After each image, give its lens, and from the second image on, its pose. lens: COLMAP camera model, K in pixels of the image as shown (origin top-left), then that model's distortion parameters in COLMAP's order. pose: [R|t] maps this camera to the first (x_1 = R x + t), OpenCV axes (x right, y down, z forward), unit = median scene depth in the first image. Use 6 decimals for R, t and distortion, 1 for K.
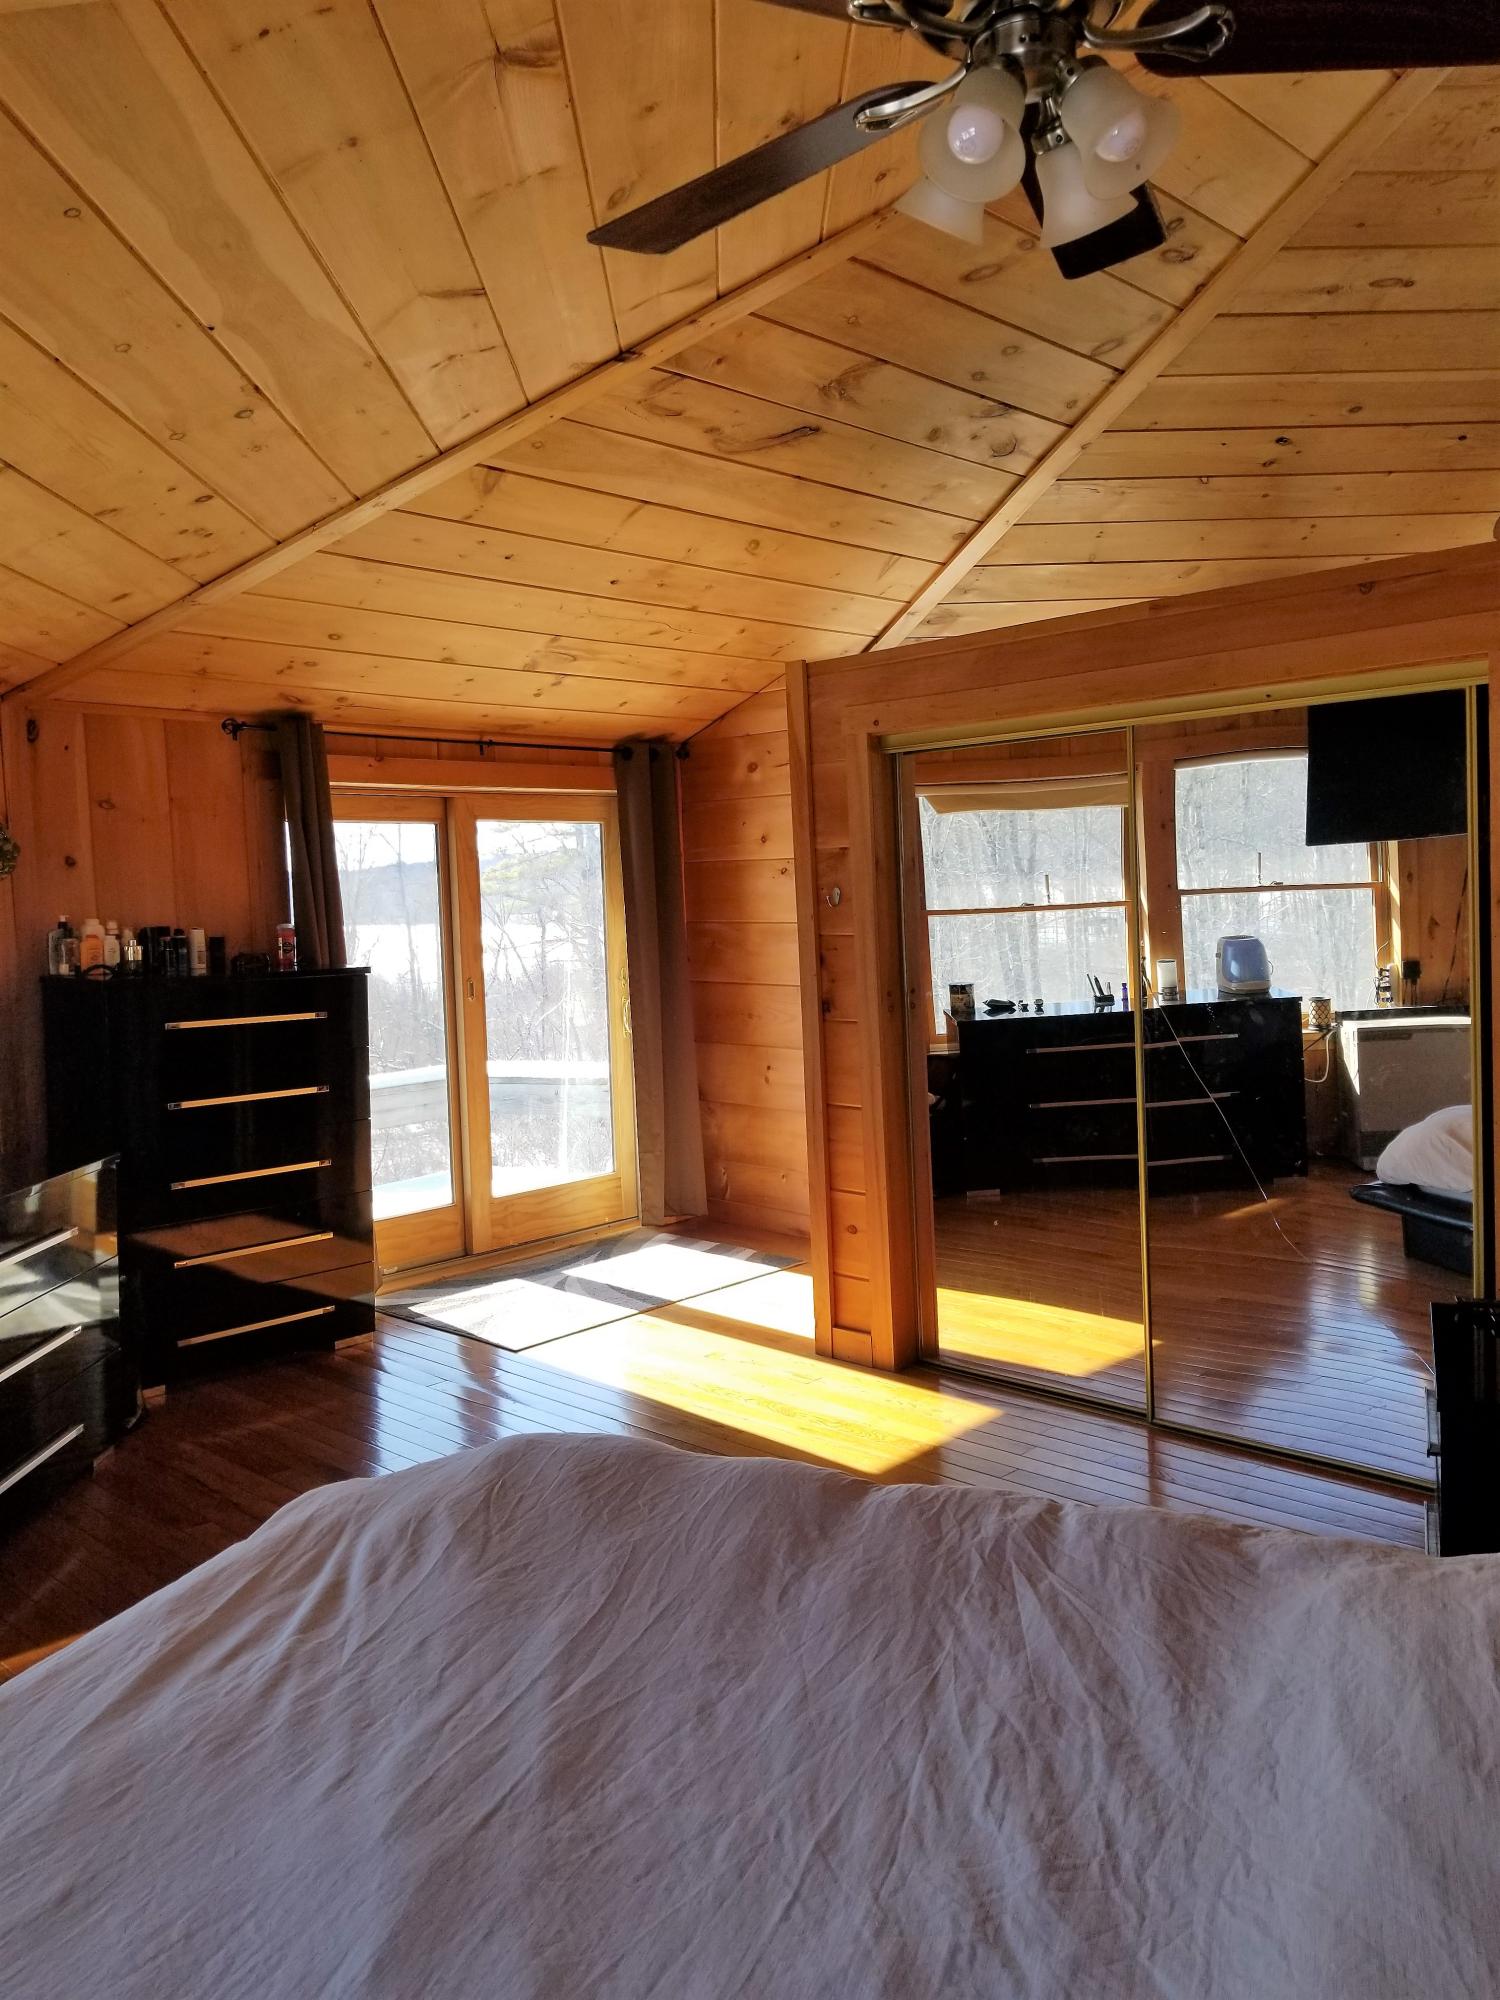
lens RADIAL K [[1537.5, 0, 750.0], [0, 1537.5, 1000.0], [0, 0, 1]] dist [0.001729, -0.001255]
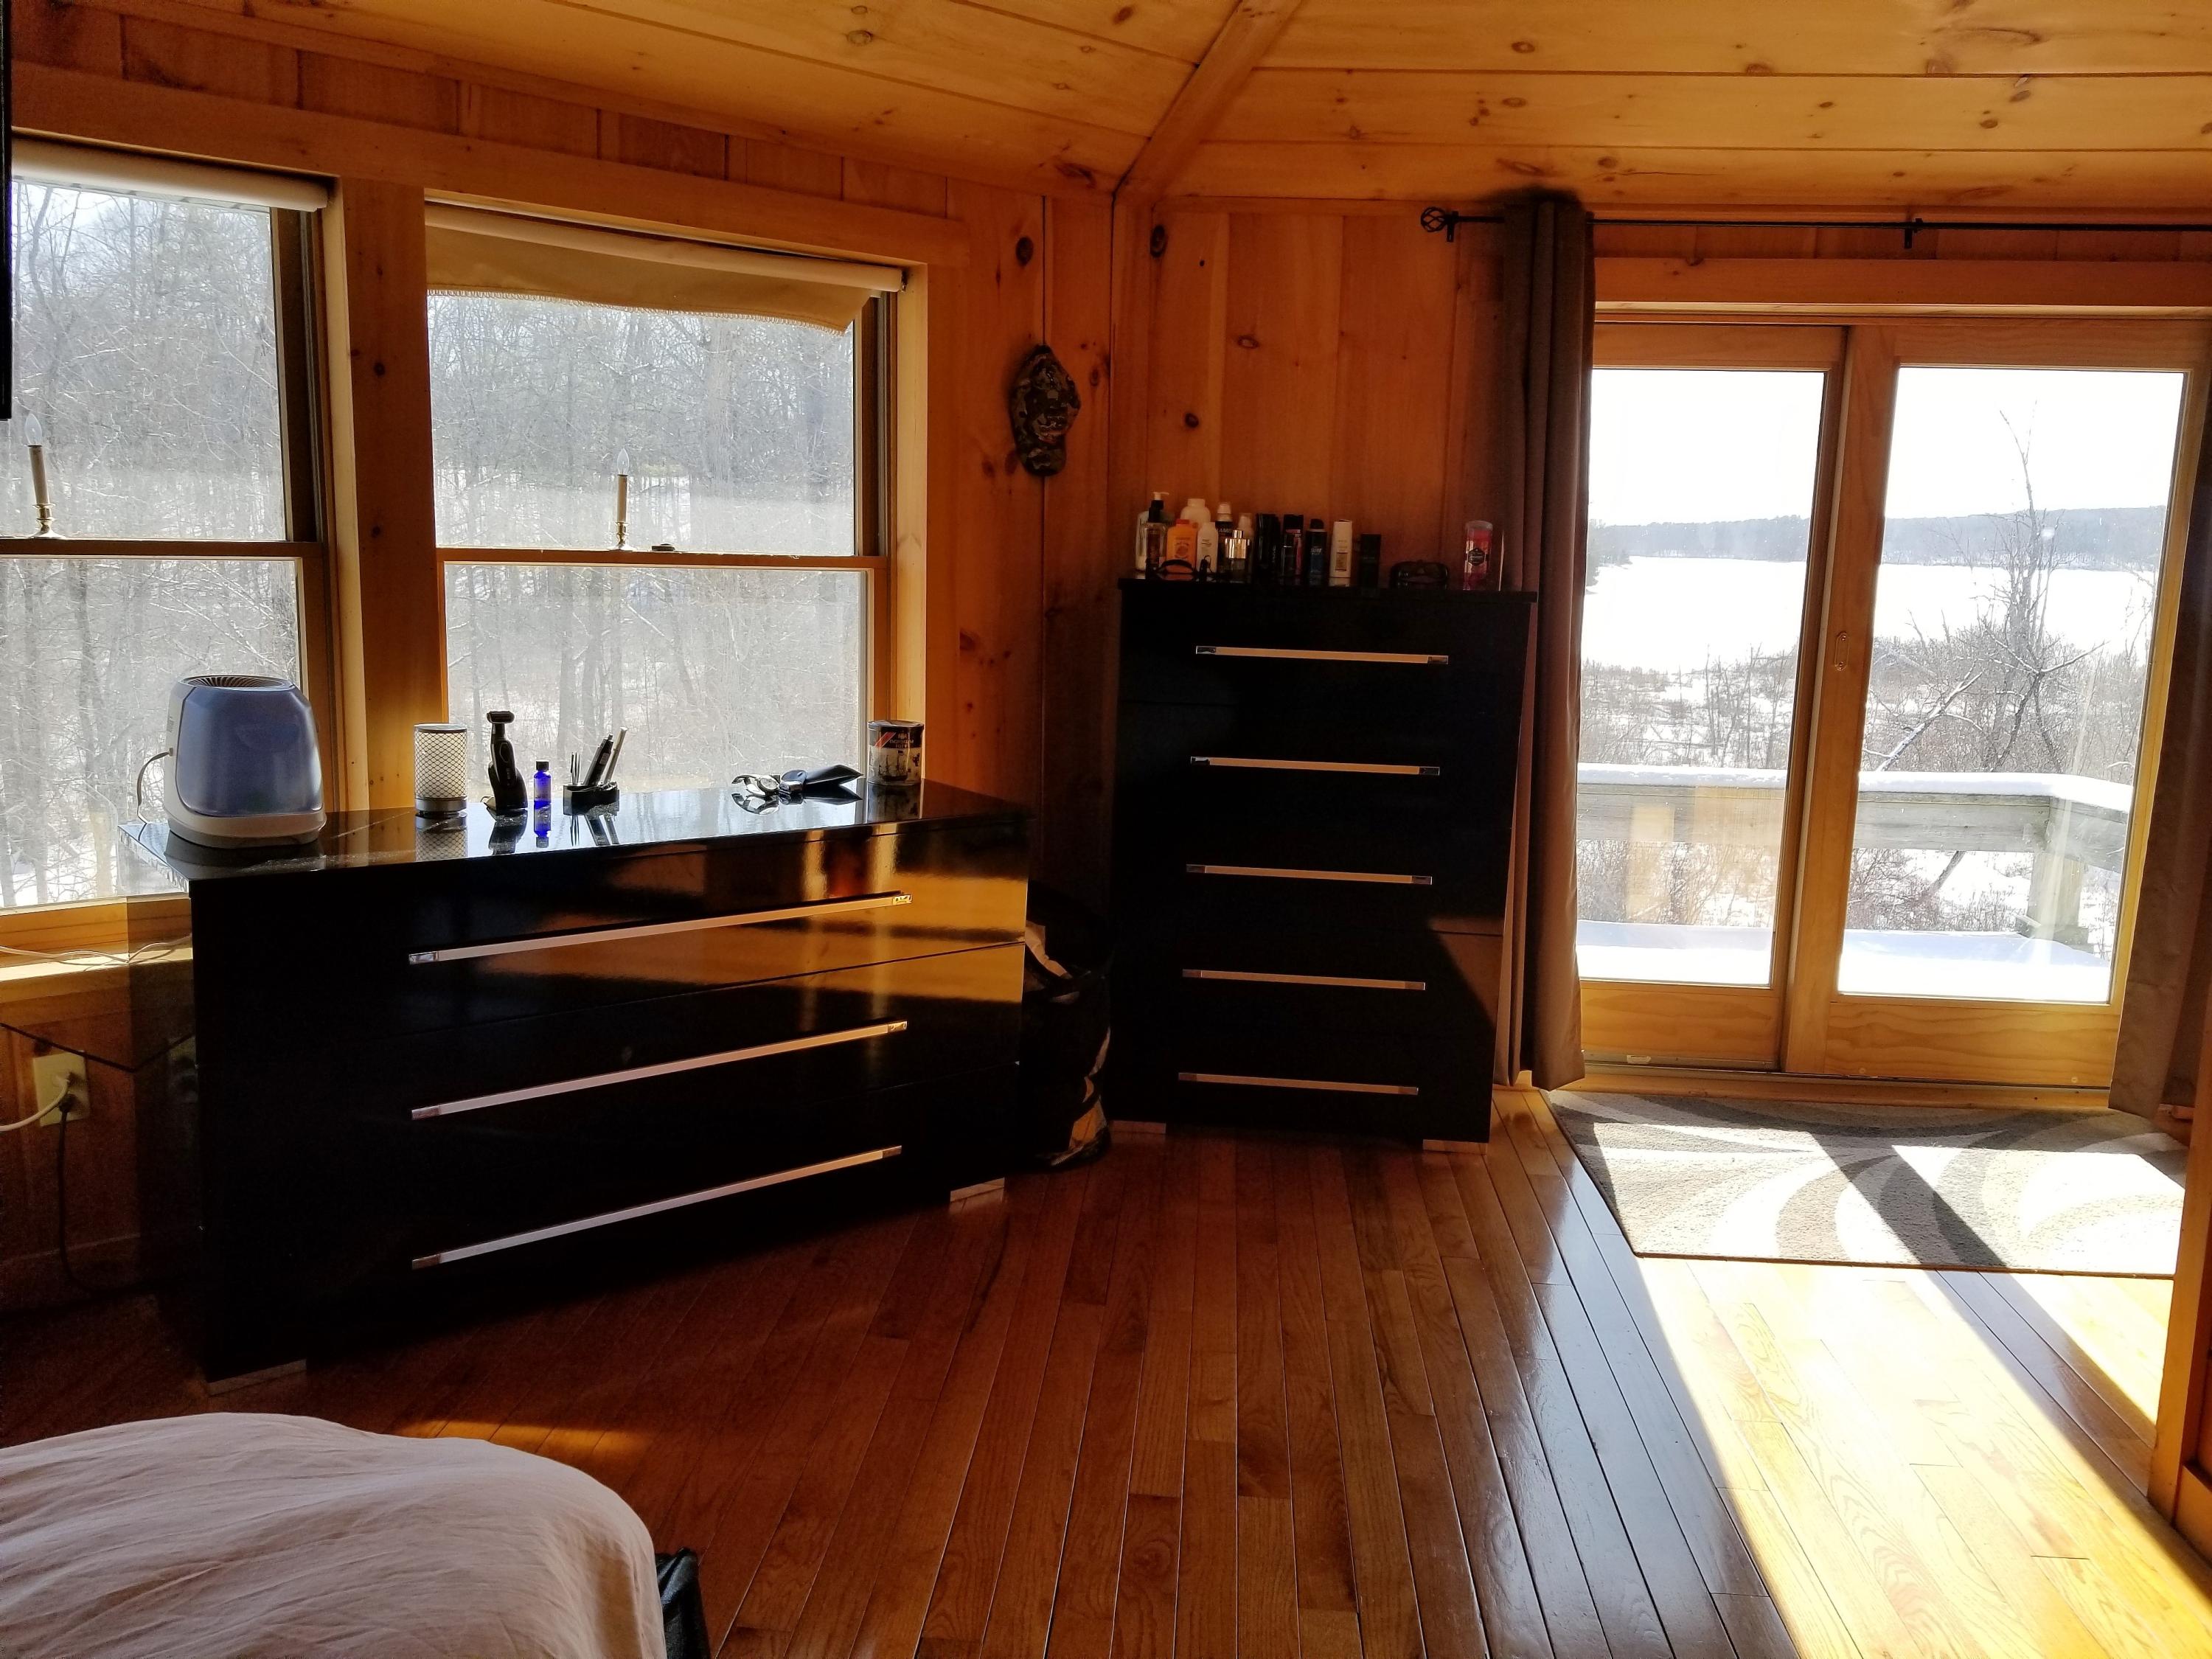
lens RADIAL K [[1723.4, 0, 1106.0], [0, 1723.4, 829.5], [0, 0, 1]] dist [0.057344, -0.090122]
pose [[0.631082, 0.181916, -0.754084, 0.187564], [-0.095811, 0.982949, 0.156945, -0.020144], [0.769777, -0.026795, 0.637751, 0.384704]]
